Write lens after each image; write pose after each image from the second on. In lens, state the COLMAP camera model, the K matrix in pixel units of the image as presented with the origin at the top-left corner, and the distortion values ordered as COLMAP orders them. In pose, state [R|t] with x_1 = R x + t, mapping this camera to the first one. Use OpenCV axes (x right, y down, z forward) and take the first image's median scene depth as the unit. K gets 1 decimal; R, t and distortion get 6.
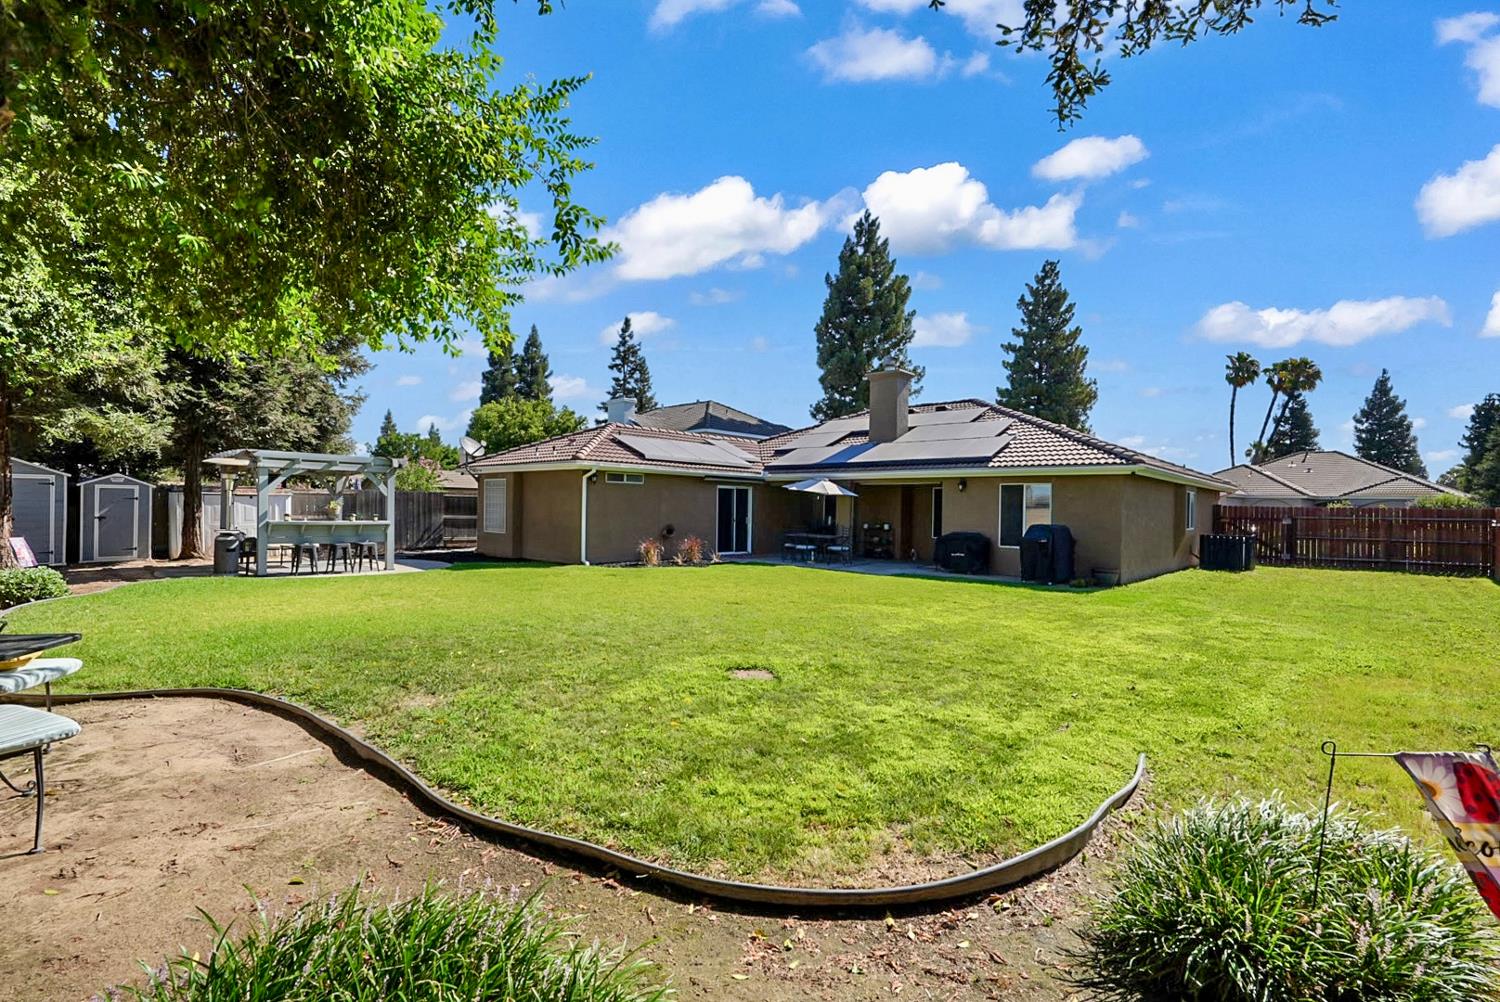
lens RADIAL K [[668.4, 0, 751.9], [0, 668.4, 504.9], [0, 0, 1]] dist [-0.020746, 0.011641]
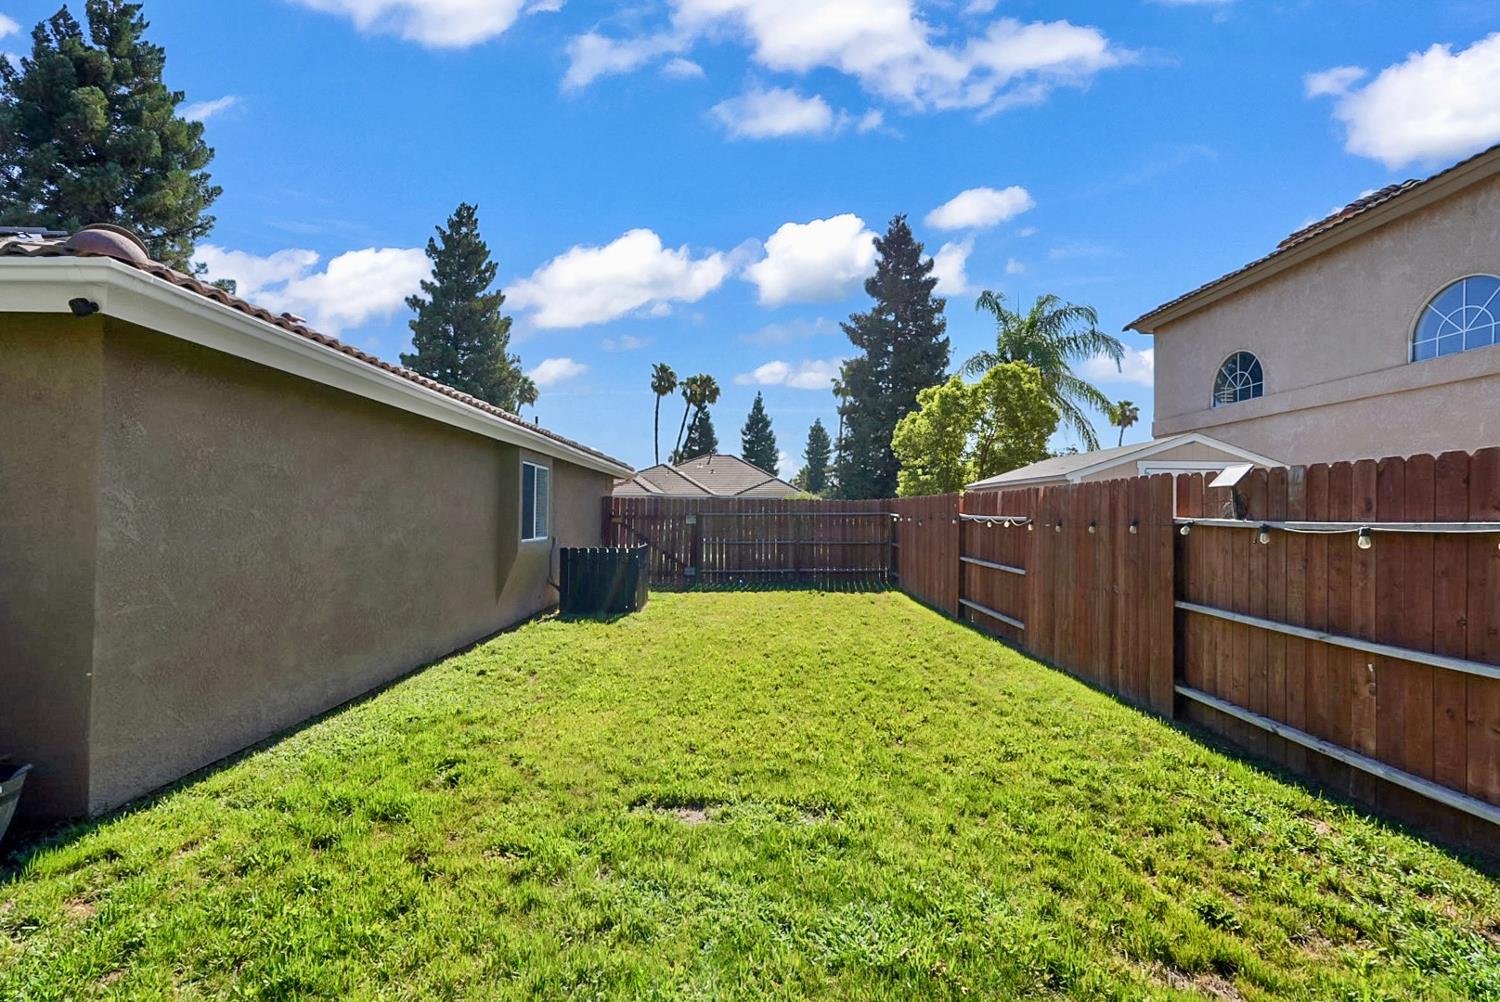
lens RADIAL K [[668.4, 0, 751.9], [0, 668.4, 504.9], [0, 0, 1]] dist [-0.020746, 0.011641]
pose [[0.724835, -0.003479, 0.688914, 0.136412], [0.005191, 0.999986, -0.000412, 0.003567], [-0.688903, 0.003875, 0.724843, 0.165308]]
